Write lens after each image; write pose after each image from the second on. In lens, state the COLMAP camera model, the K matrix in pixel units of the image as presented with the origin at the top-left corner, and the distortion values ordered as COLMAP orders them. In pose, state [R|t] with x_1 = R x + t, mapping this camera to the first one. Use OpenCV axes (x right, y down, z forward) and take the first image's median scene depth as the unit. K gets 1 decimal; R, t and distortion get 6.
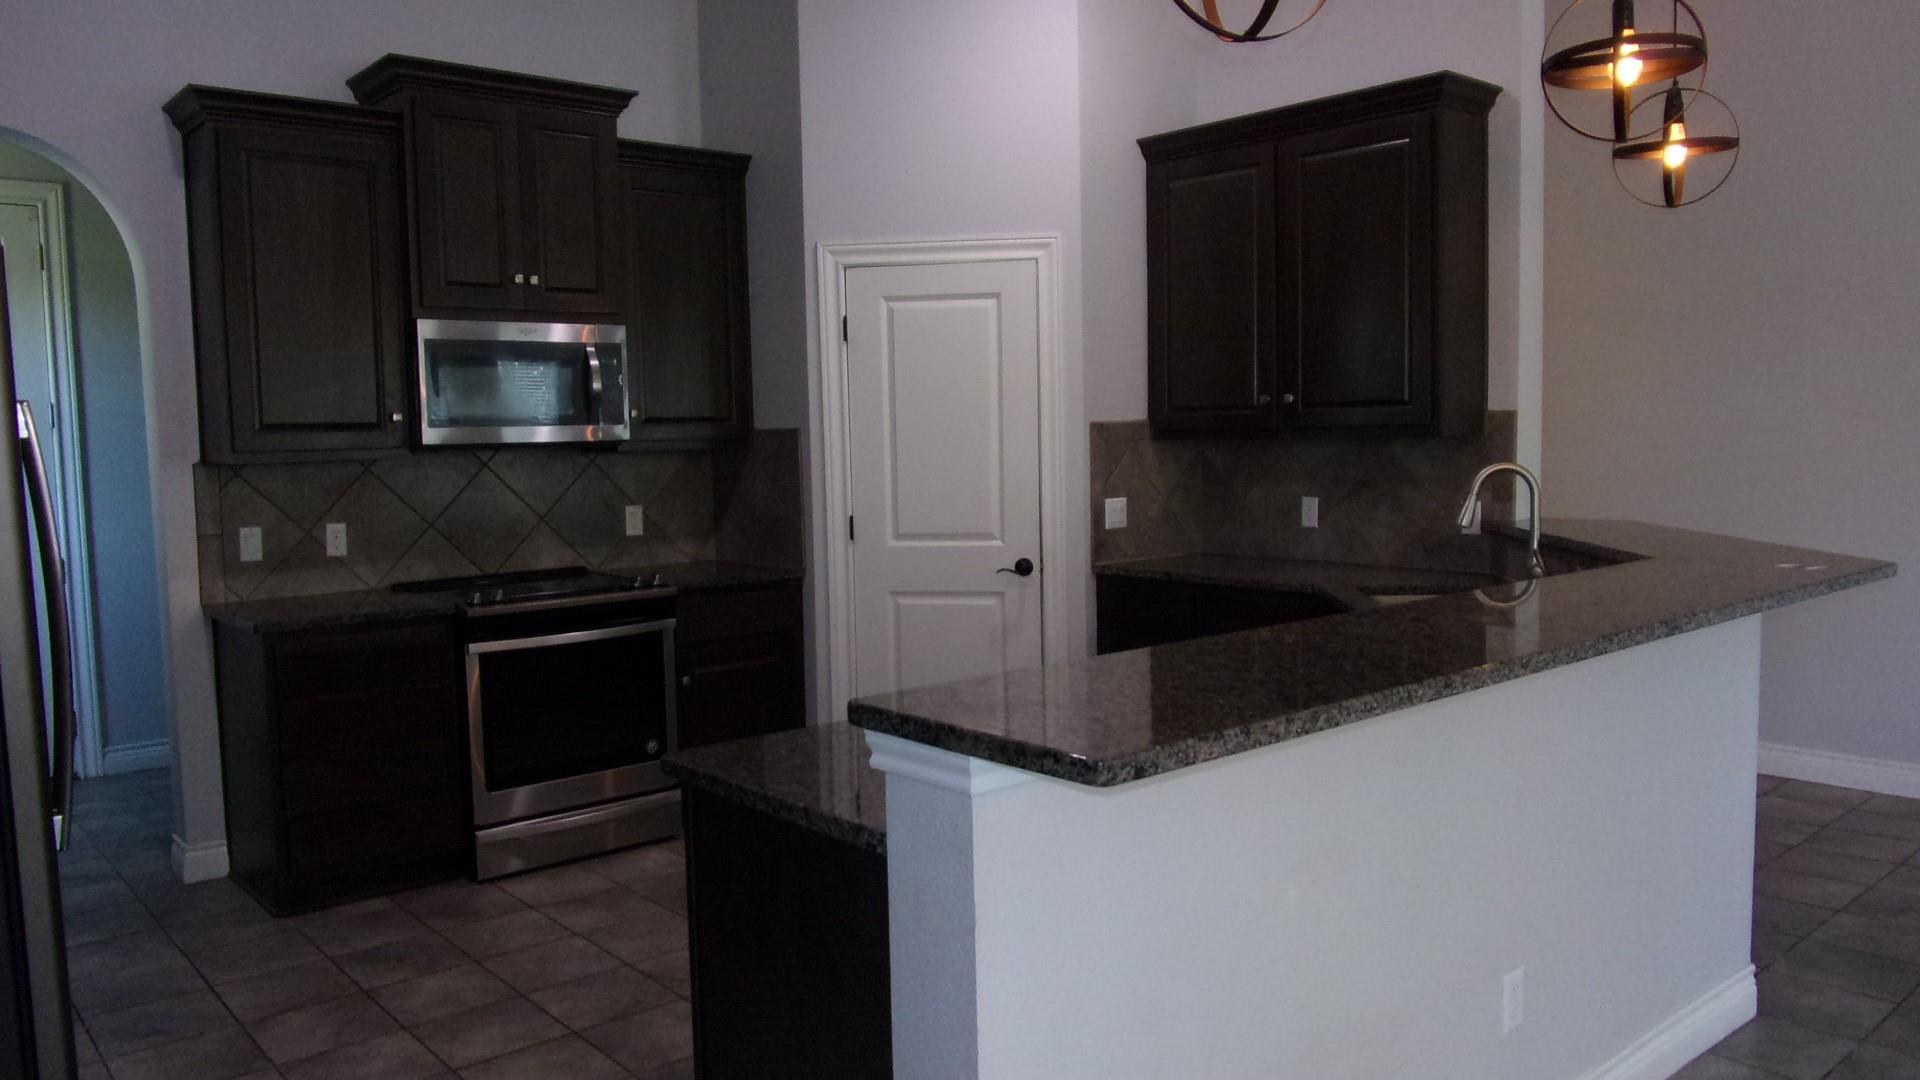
lens RADIAL K [[1400.2, 0, 952.2], [0, 1400.2, 545.6], [0, 0, 1]] dist [-0.008540, -0.070223]
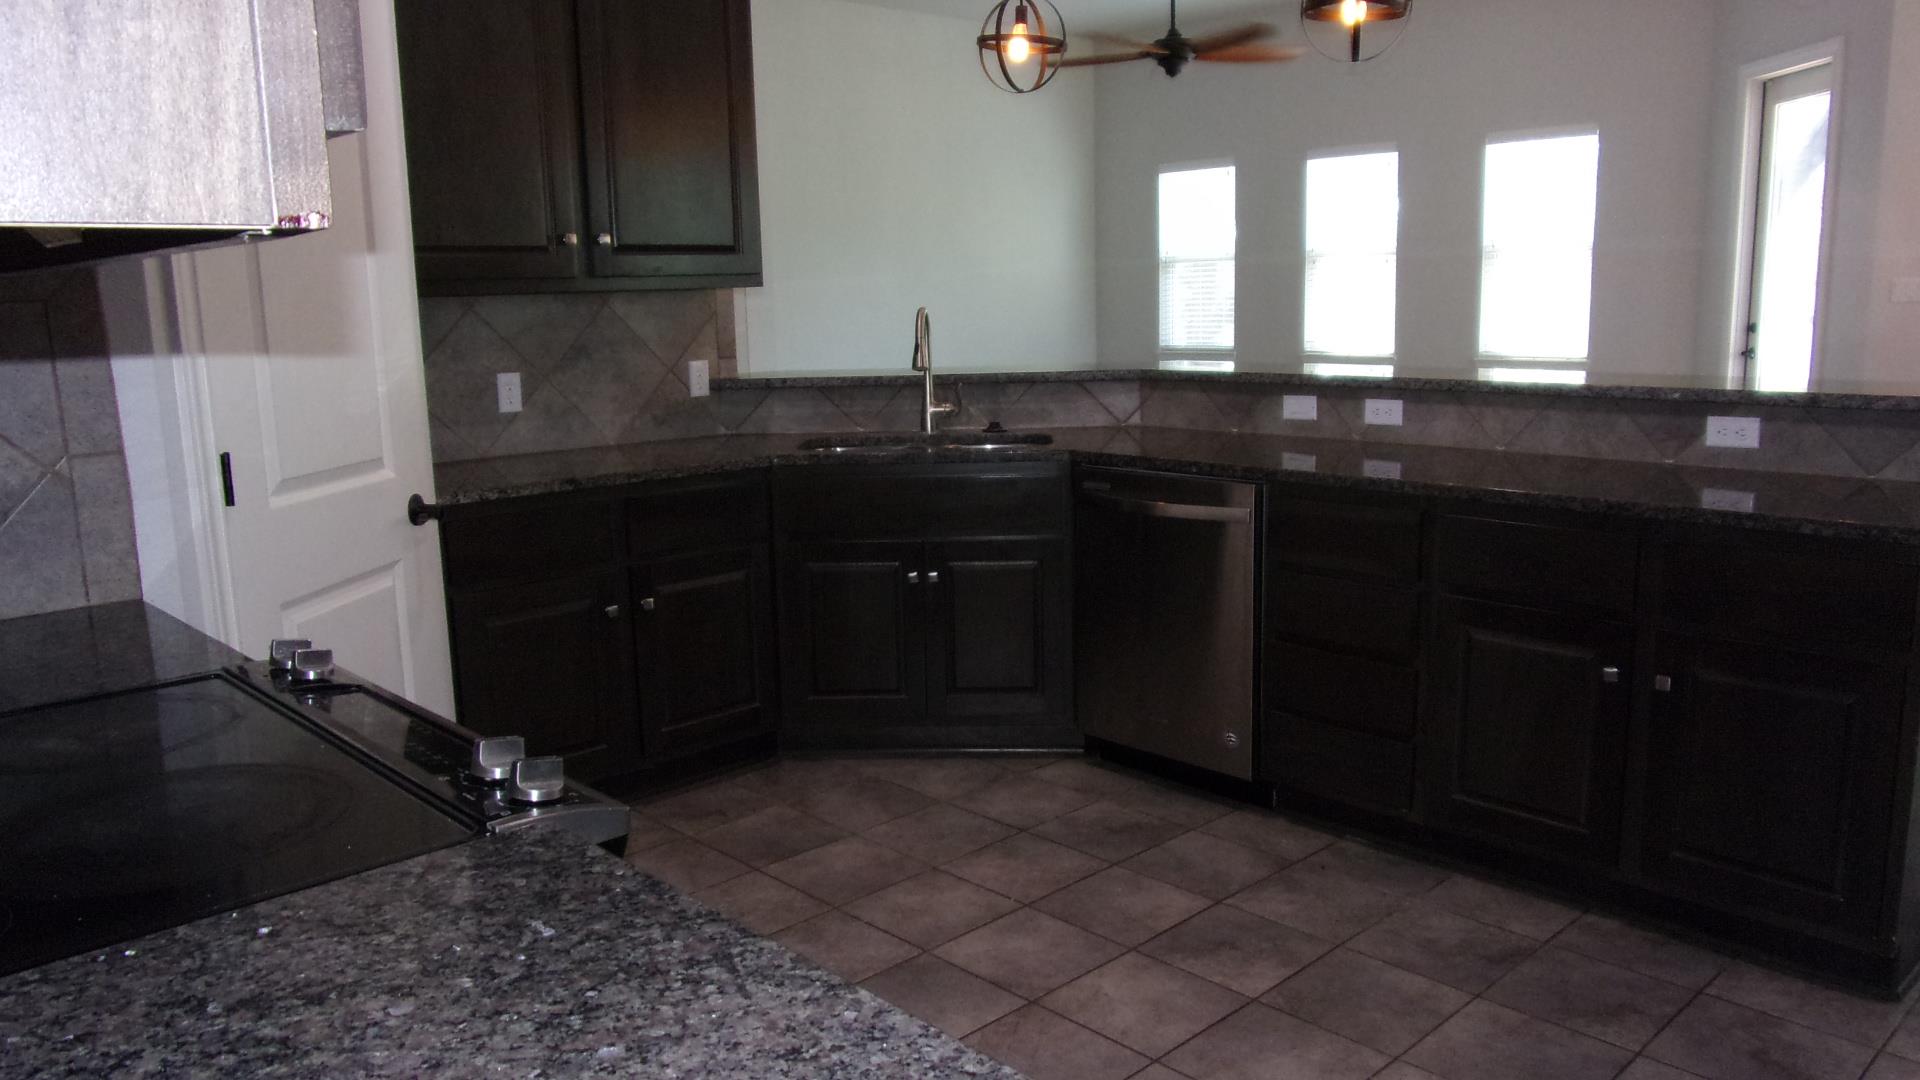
lens RADIAL K [[1400.2, 0, 952.2], [0, 1400.2, 545.6], [0, 0, 1]] dist [-0.008540, -0.070223]
pose [[-0.040083, -0.157790, 0.986659, -0.562046], [0.107256, 0.981068, 0.161253, -0.041748], [-0.993423, 0.112289, -0.022401, 0.838722]]
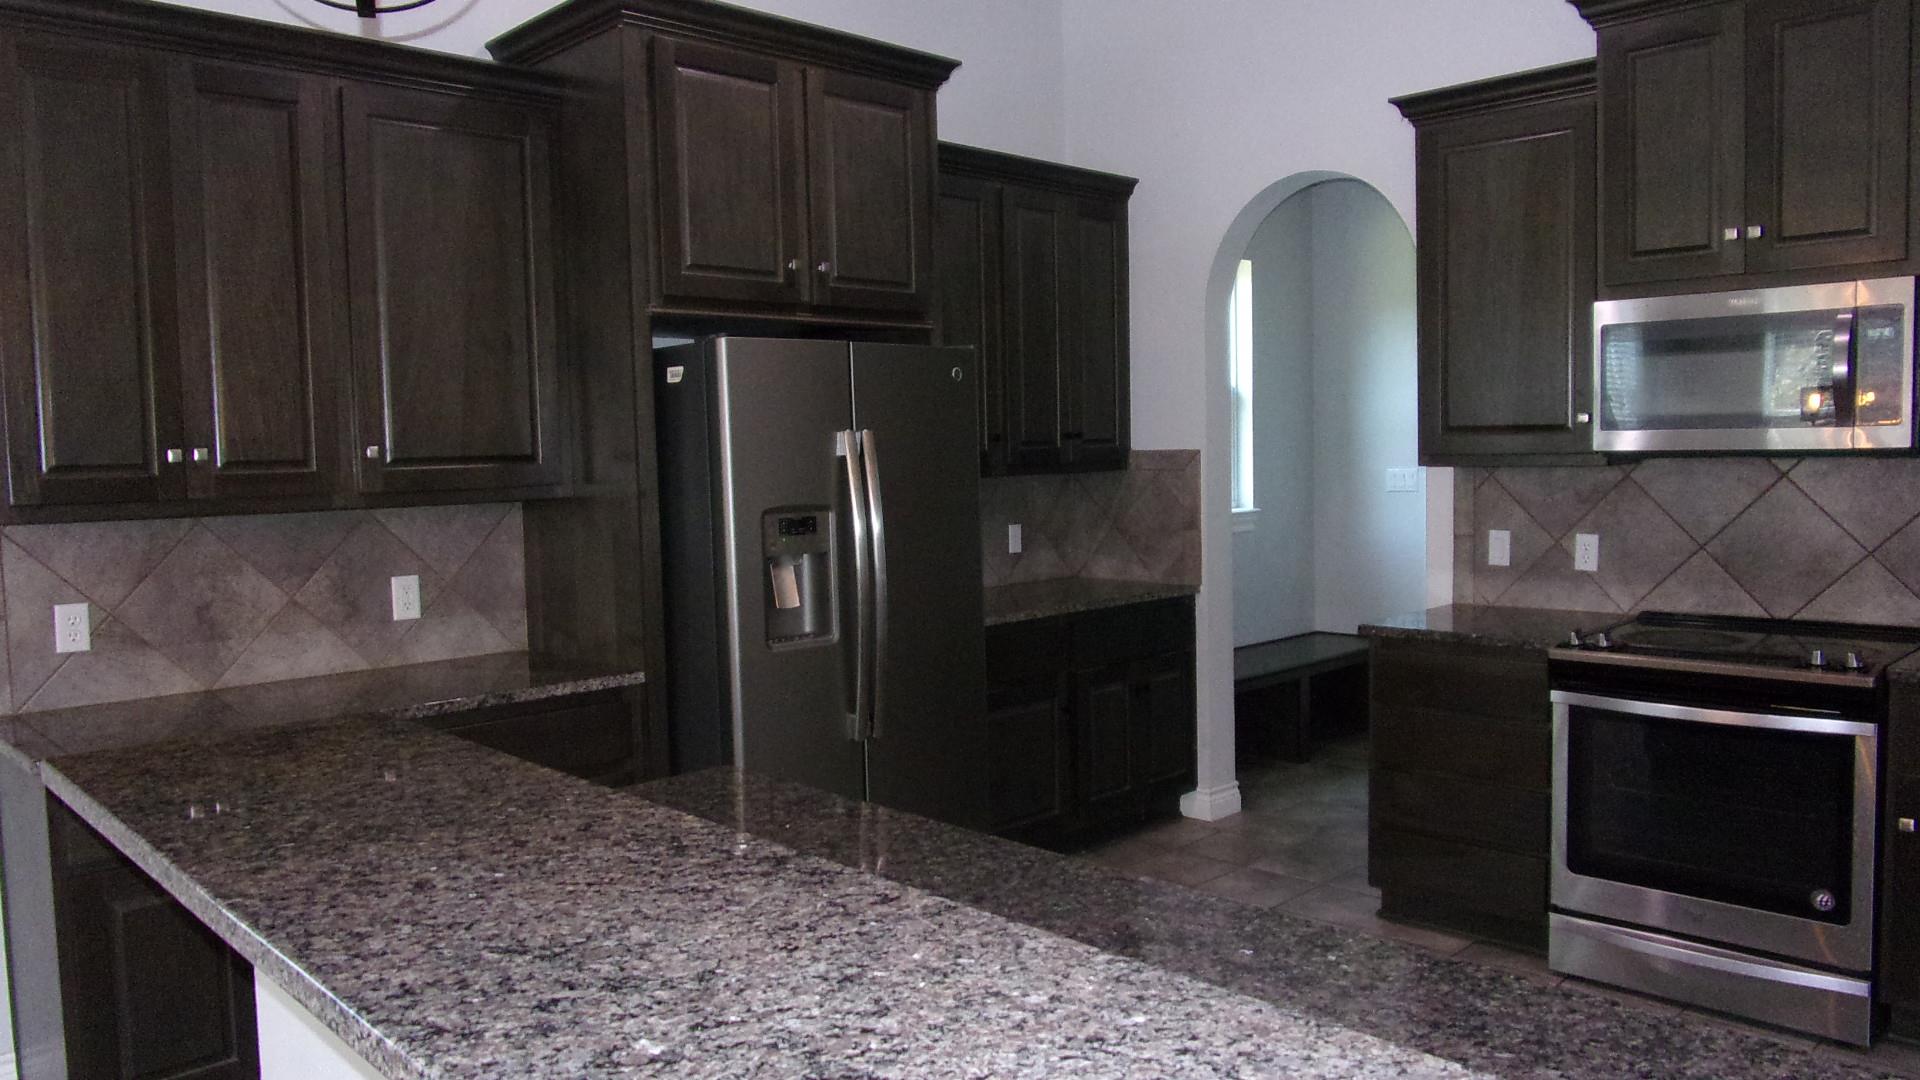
lens RADIAL K [[1398.6, 0, 960.0], [0, 1398.6, 540.0], [0, 0, 1]] dist [-0.008717, -0.001162]
pose [[0.067234, 0.089047, -0.993756, 0.413837], [-0.062833, 0.994410, 0.084855, -0.061854], [0.995757, 0.056735, 0.072454, 0.522439]]
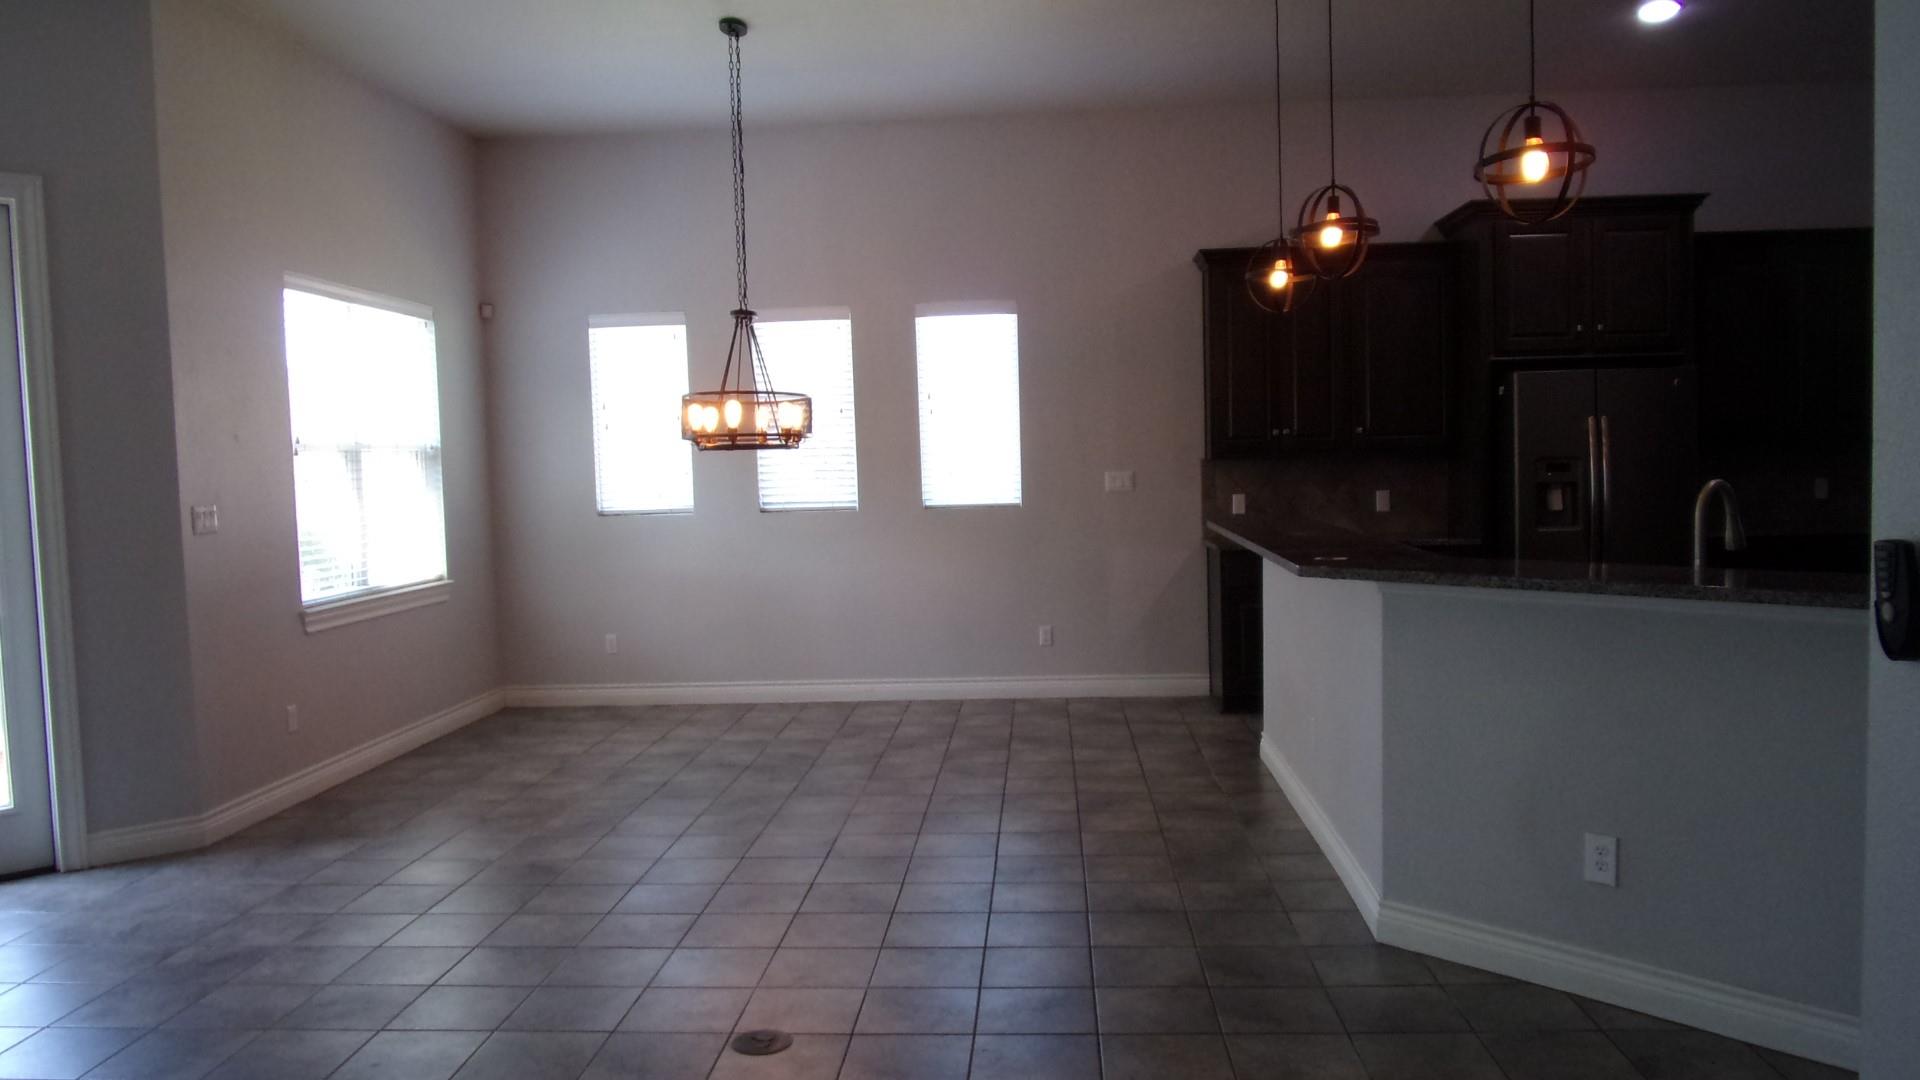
lens RADIAL K [[1400.2, 0, 952.2], [0, 1400.2, 545.6], [0, 0, 1]] dist [-0.008540, -0.070223]
pose [[-0.706139, 0.089900, -0.702343, 1.112335], [-0.013457, 0.990024, 0.140253, -0.113214], [0.707946, 0.108489, -0.697885, 1.051550]]
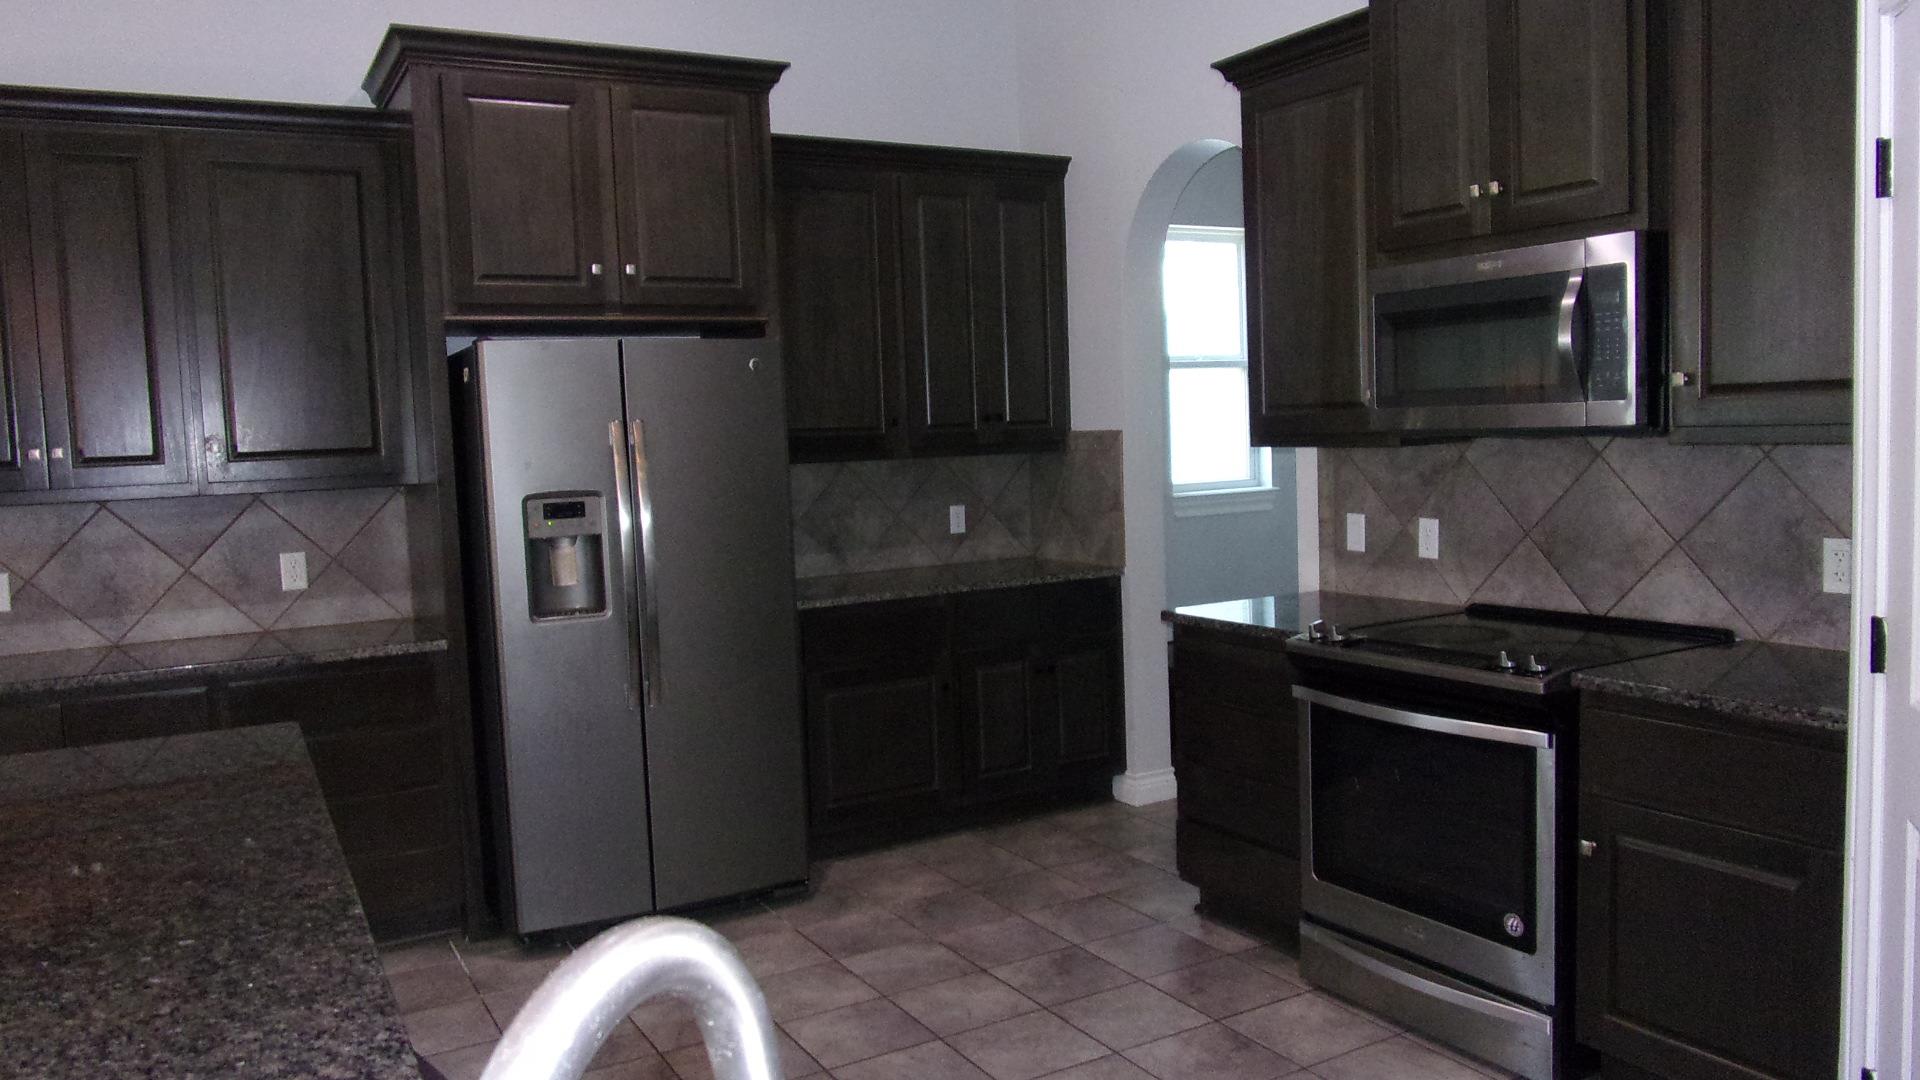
lens RADIAL K [[1397.8, 0, 941.8], [0, 1397.8, 543.5], [0, 0, 1]] dist [-0.003487, -0.001508]
pose [[-0.201006, 0.109894, -0.973406, 0.418473], [-0.040075, 0.991933, 0.120261, -0.088034], [0.978770, 0.063183, -0.194981, 0.860792]]
